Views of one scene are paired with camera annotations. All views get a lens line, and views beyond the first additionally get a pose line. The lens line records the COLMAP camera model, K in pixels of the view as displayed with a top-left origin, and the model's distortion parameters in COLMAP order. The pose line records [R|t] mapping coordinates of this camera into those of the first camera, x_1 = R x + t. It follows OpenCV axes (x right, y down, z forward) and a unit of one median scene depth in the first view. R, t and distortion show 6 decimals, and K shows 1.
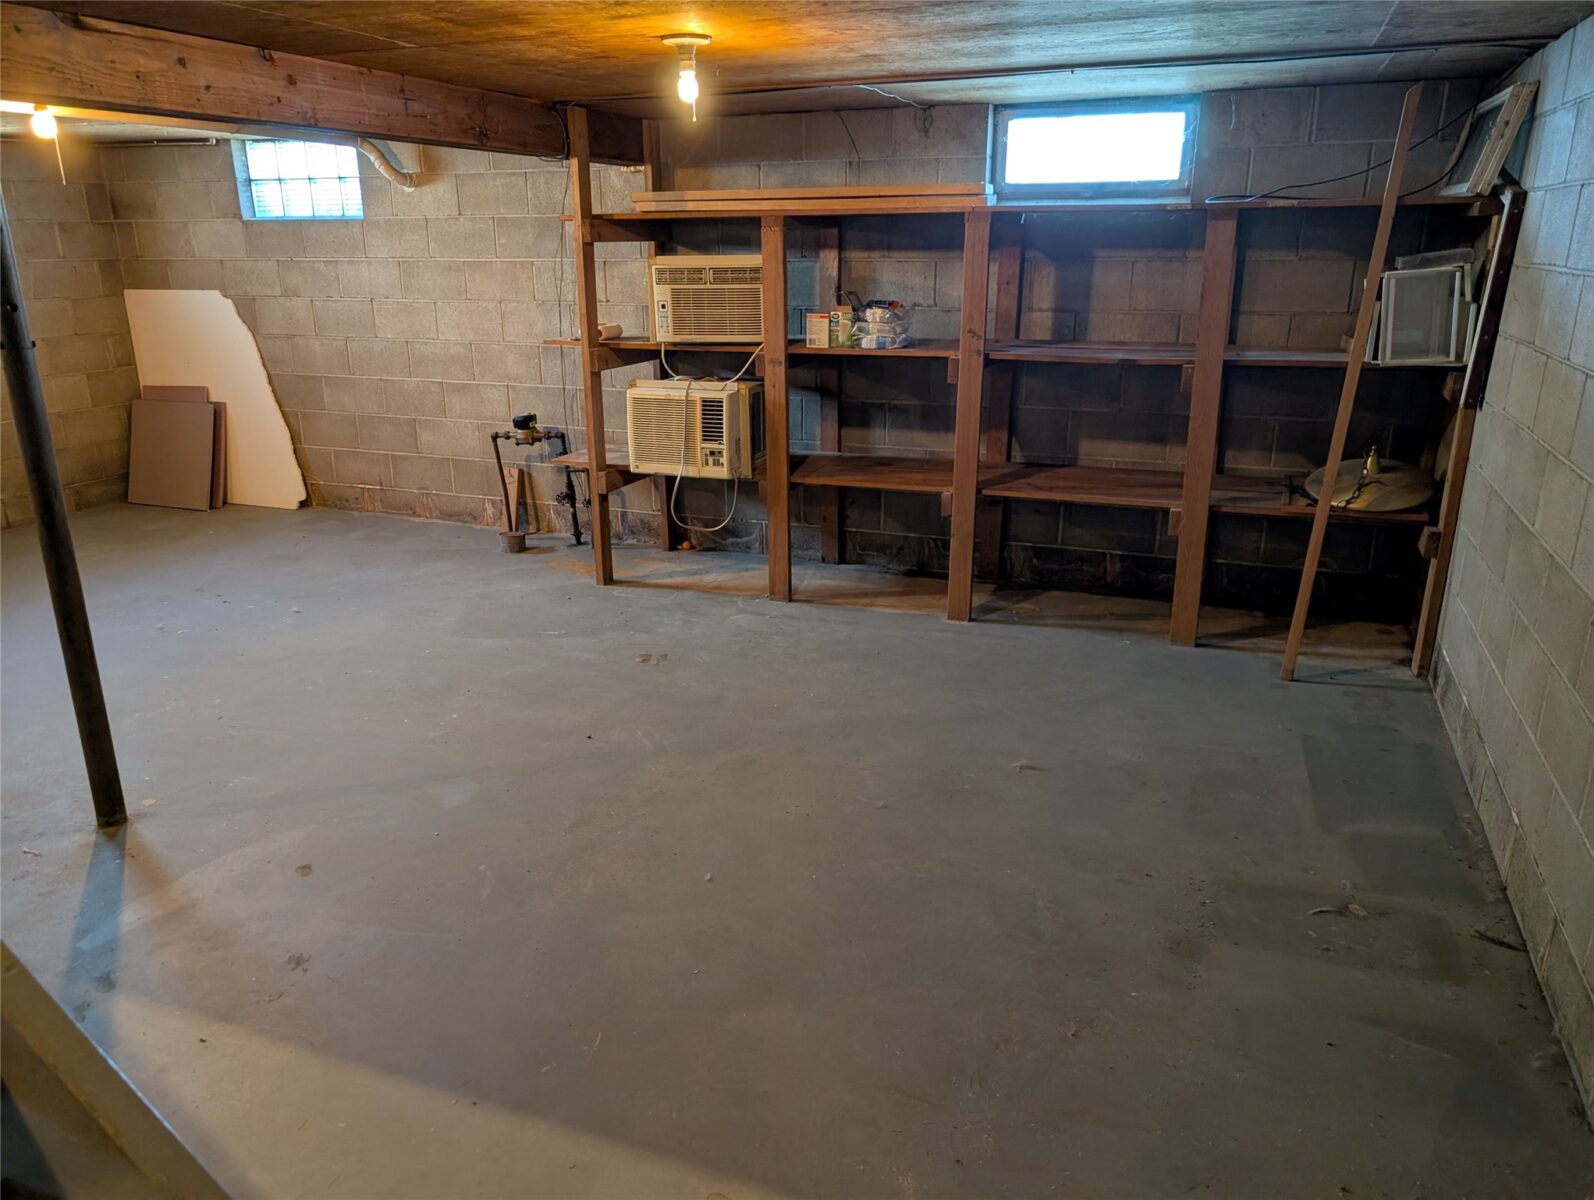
lens RADIAL K [[1148.4, 0, 800.9], [0, 1148.4, 601.8], [0, 0, 1]] dist [0.008629, -0.006819]
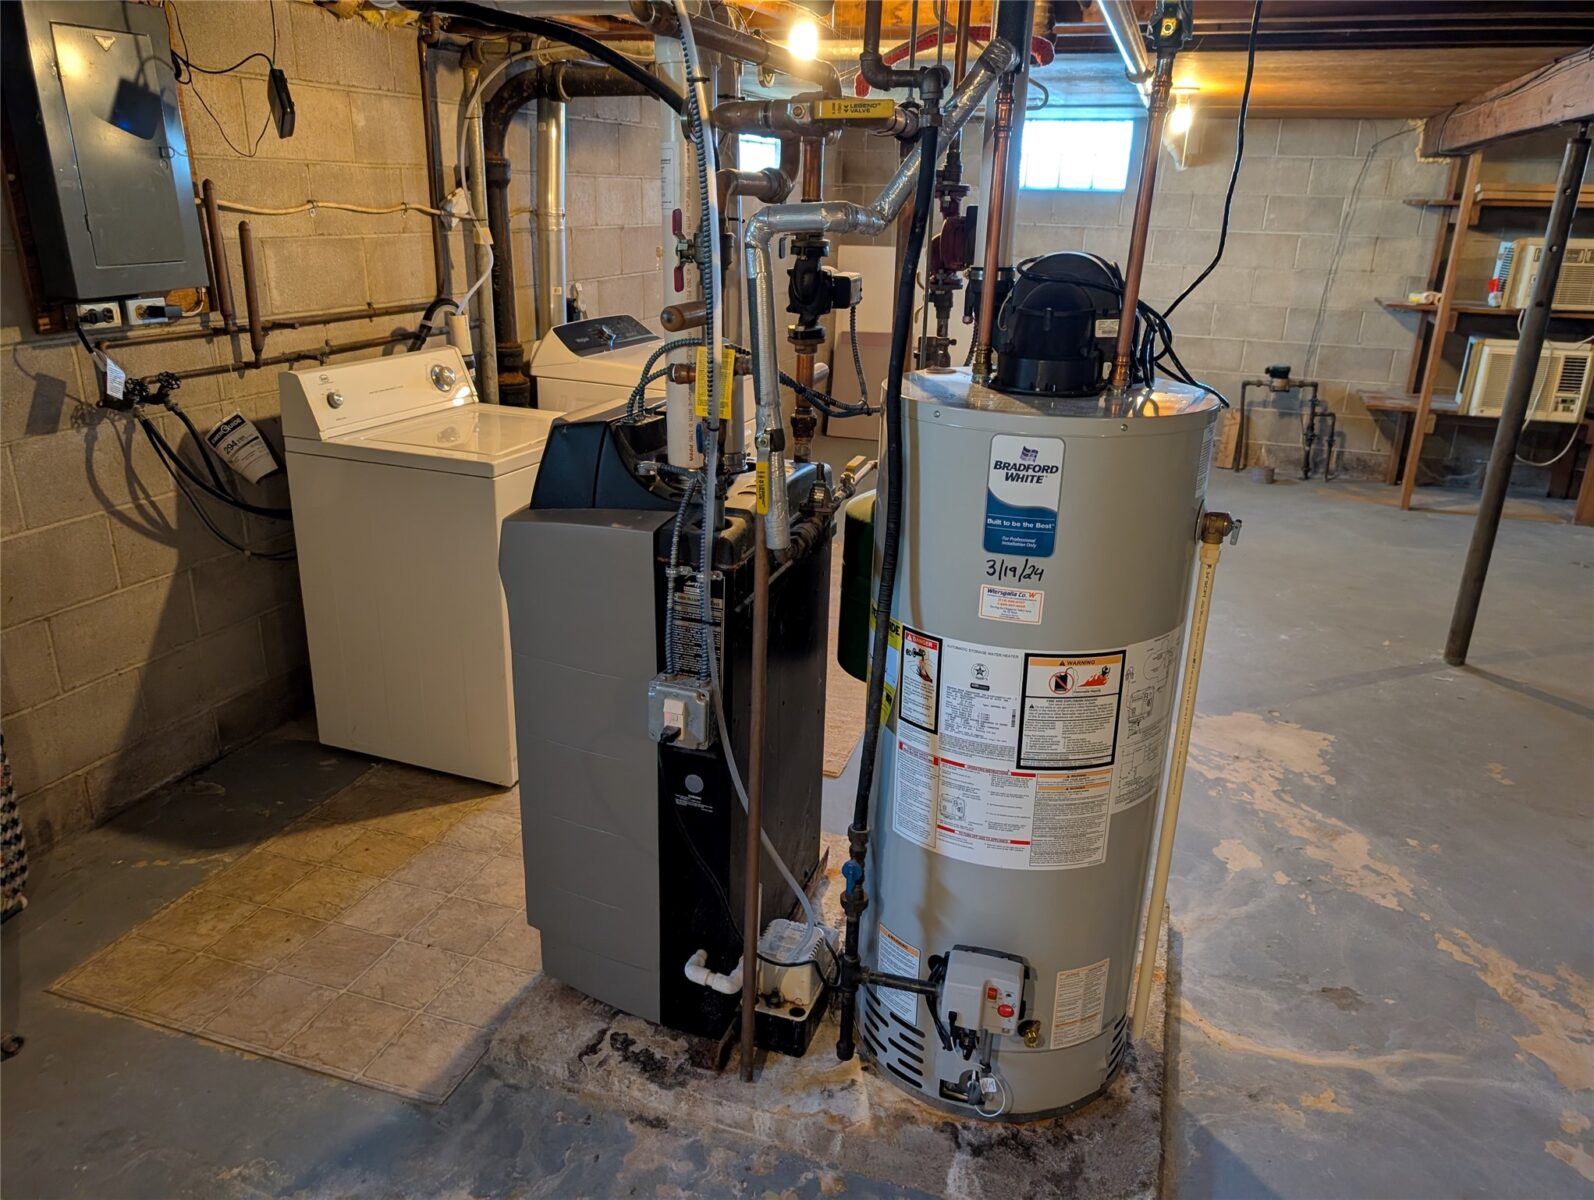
lens RADIAL K [[1148.4, 0, 800.9], [0, 1148.4, 601.8], [0, 0, 1]] dist [0.008629, -0.006819]
pose [[0.999015, 0.021991, 0.038530, -0.770930], [-0.023123, 0.999307, 0.029183, 0.055456], [-0.037862, -0.030045, 0.998831, -0.164100]]
